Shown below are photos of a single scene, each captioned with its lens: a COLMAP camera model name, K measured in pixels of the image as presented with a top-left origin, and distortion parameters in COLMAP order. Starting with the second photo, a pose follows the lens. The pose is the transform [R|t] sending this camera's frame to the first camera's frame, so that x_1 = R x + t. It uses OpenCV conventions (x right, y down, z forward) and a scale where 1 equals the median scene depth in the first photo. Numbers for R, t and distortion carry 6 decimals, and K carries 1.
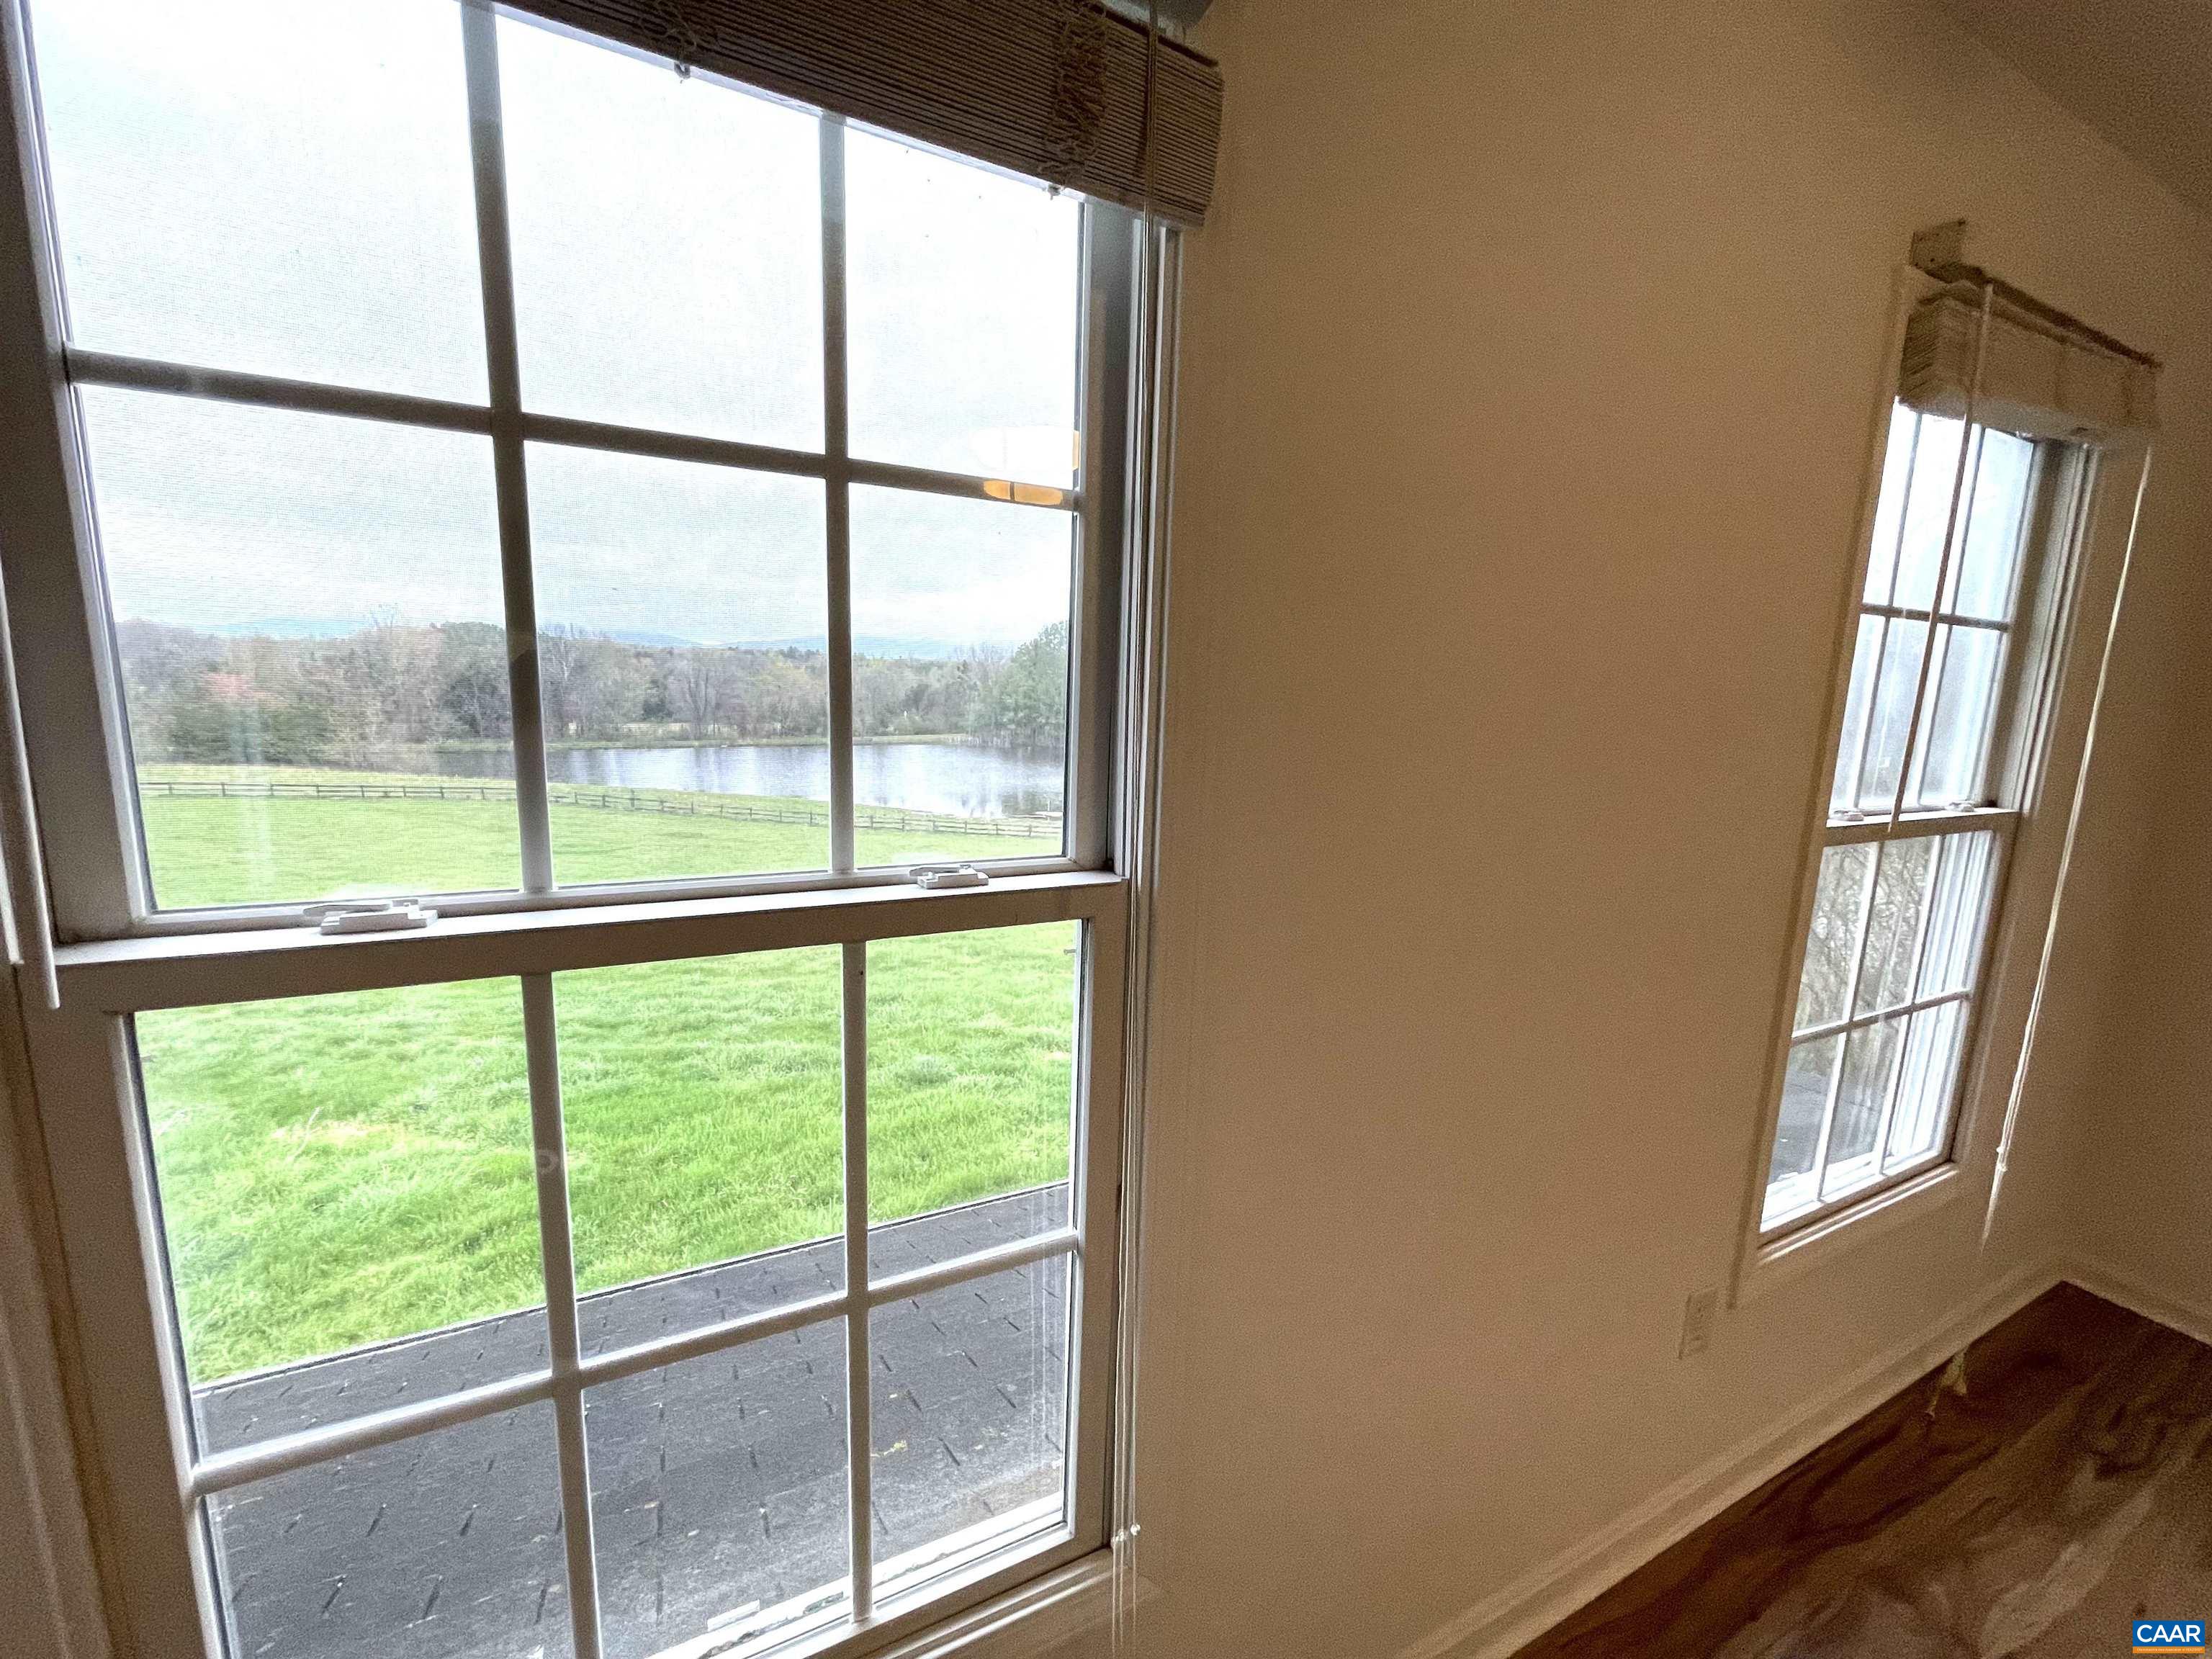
lens RADIAL K [[891.4, 0, 1111.0], [0, 891.4, 827.7], [0, 0, 1]] dist [-0.007553, 0.000898]
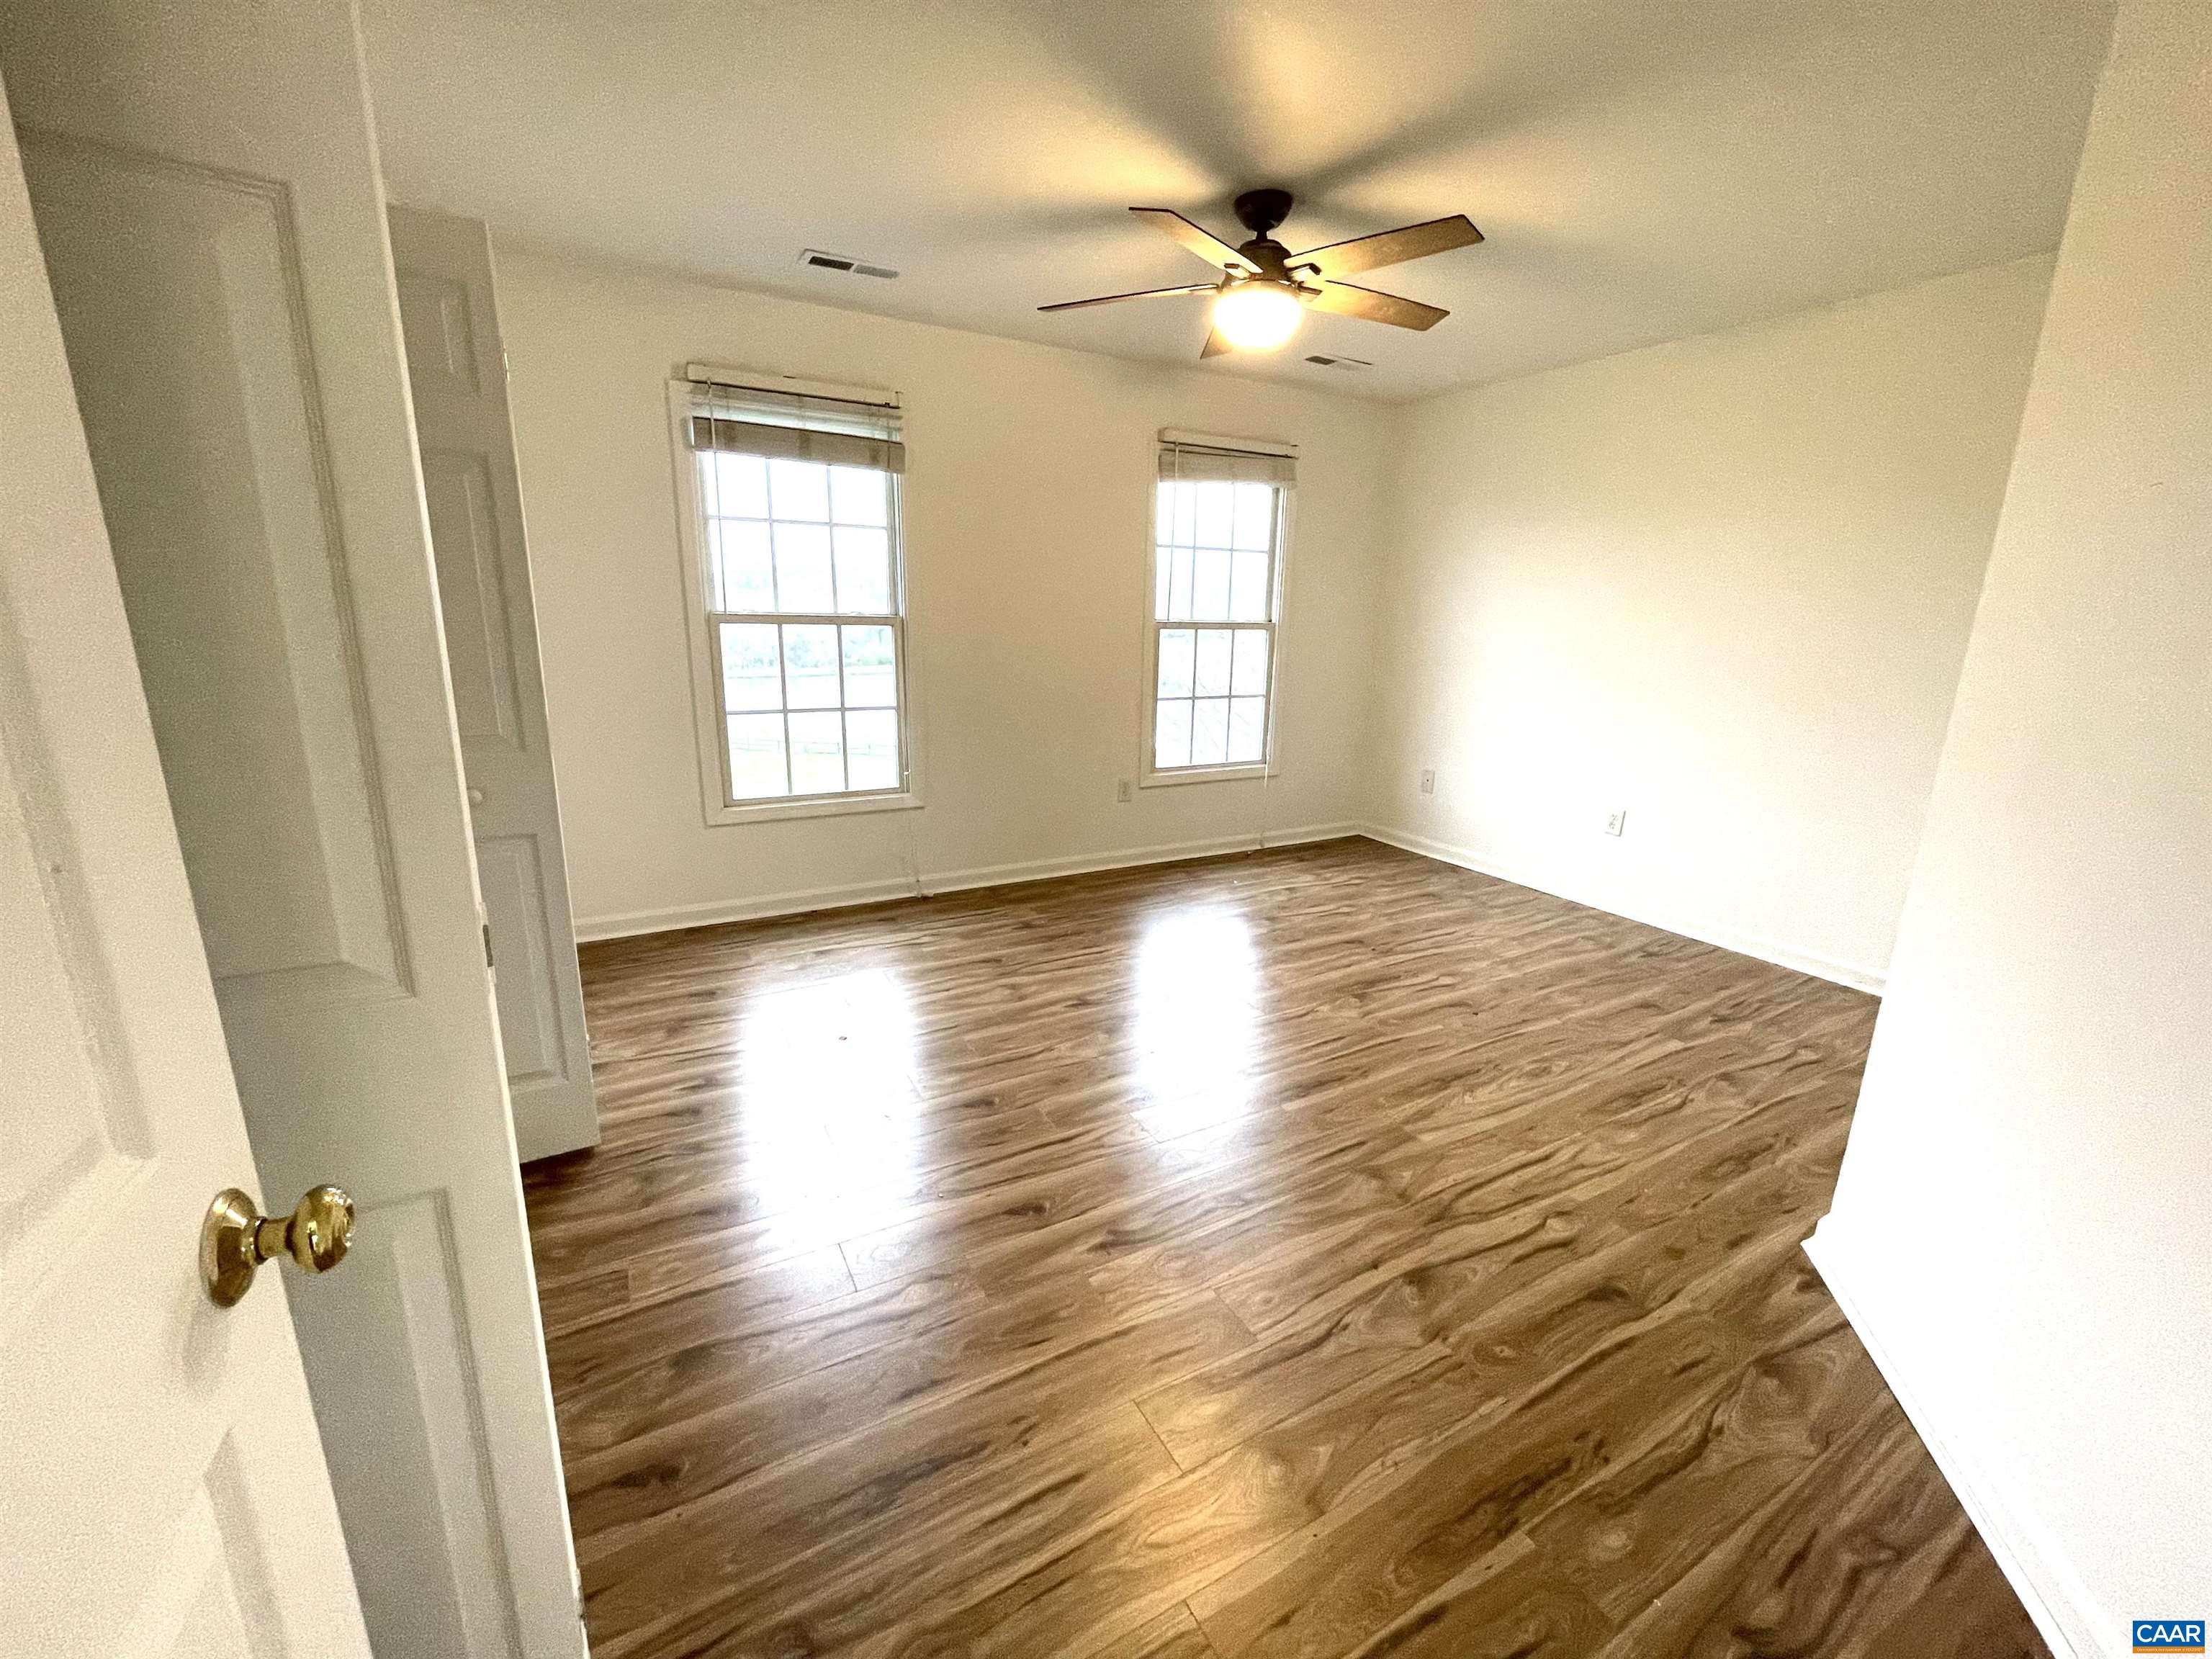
lens RADIAL K [[891.4, 0, 1105.0], [0, 891.4, 825.2], [0, 0, 1]] dist [-0.007553, 0.000898]
pose [[0.999011, -0.026134, 0.035960, 1.371178], [0.023646, 0.997408, 0.067963, 1.324376], [-0.037643, -0.067045, 0.997040, -5.668665]]
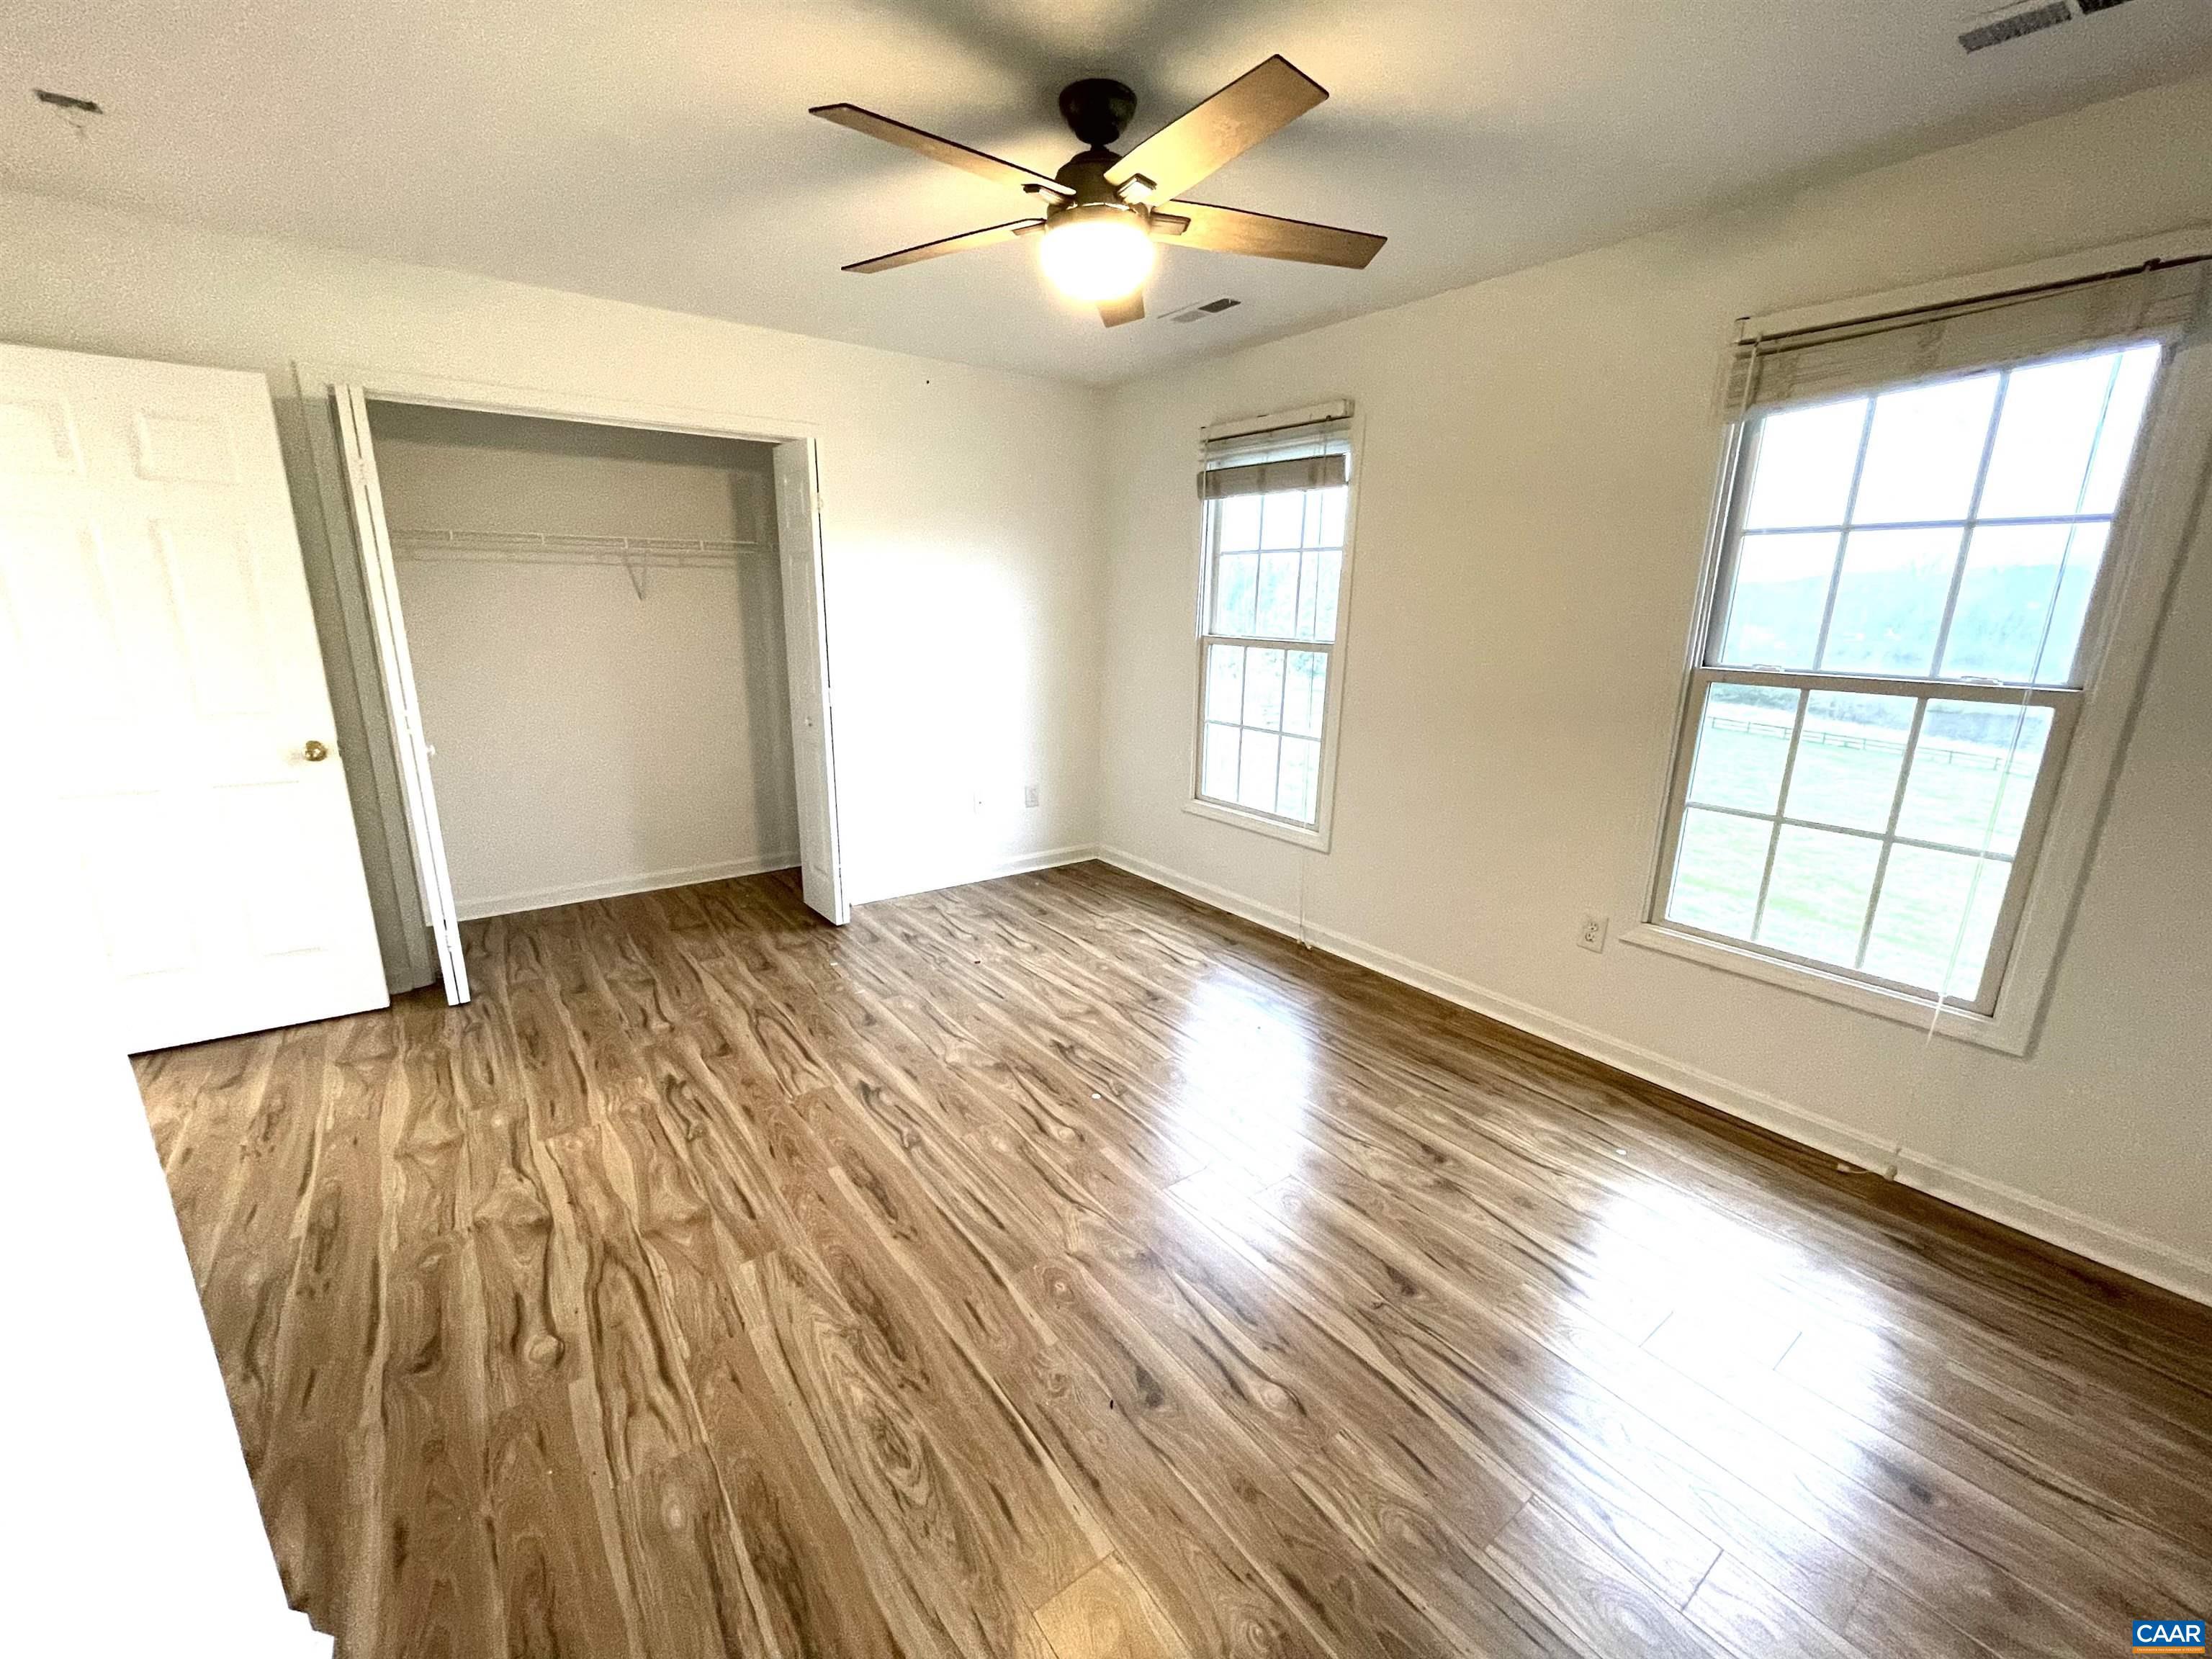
lens RADIAL K [[891.4, 0, 1100.0], [0, 891.4, 820.3], [0, 0, 1]] dist [-0.007553, 0.000898]
pose [[0.173586, 0.207973, -0.962609, 6.336517], [-0.176773, 0.968152, 0.177293, 0.503259], [0.968824, 0.139388, 0.204822, -1.195565]]
